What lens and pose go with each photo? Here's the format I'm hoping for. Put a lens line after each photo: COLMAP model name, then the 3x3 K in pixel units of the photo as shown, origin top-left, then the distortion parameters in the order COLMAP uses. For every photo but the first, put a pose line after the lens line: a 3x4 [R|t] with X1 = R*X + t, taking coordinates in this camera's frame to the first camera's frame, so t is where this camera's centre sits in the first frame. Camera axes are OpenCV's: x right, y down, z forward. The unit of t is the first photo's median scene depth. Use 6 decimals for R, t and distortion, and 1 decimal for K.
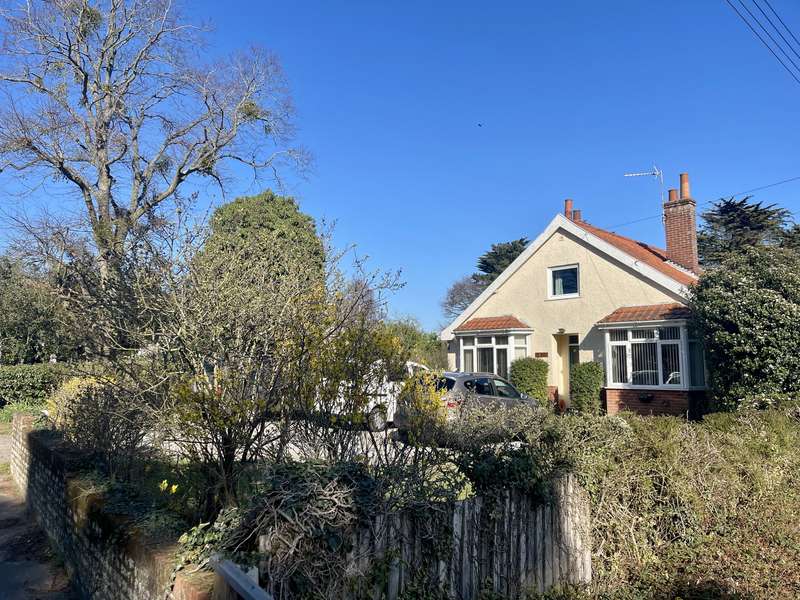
lens RADIAL K [[592.3, 0, 398.3], [0, 592.3, 302.5], [0, 0, 1]] dist [0.065278, -0.104950]
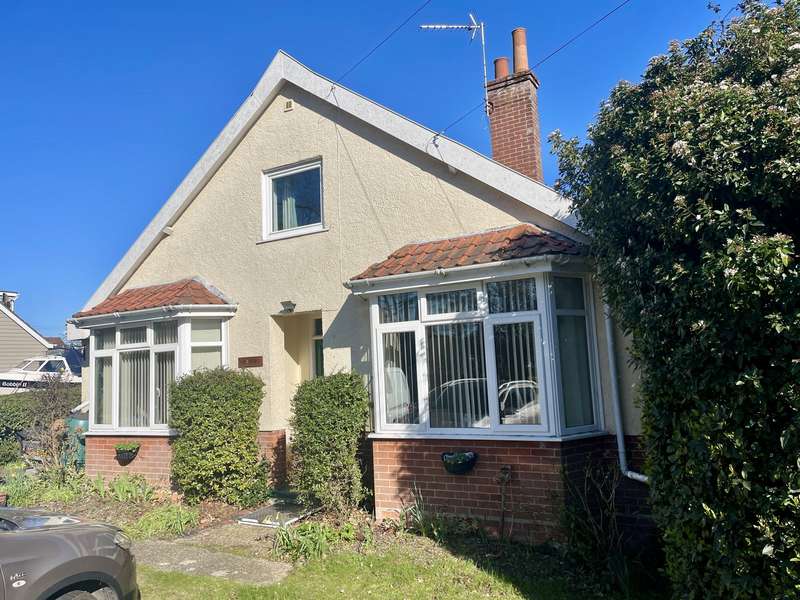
lens RADIAL K [[592.1, 0, 402.9], [0, 592.1, 302.4], [0, 0, 1]] dist [0.065515, -0.104097]
pose [[0.959185, -0.017665, 0.282228, 0.260404], [0.018977, 0.999818, -0.001918, 0.052896], [-0.282143, 0.007195, 0.959345, 0.613382]]
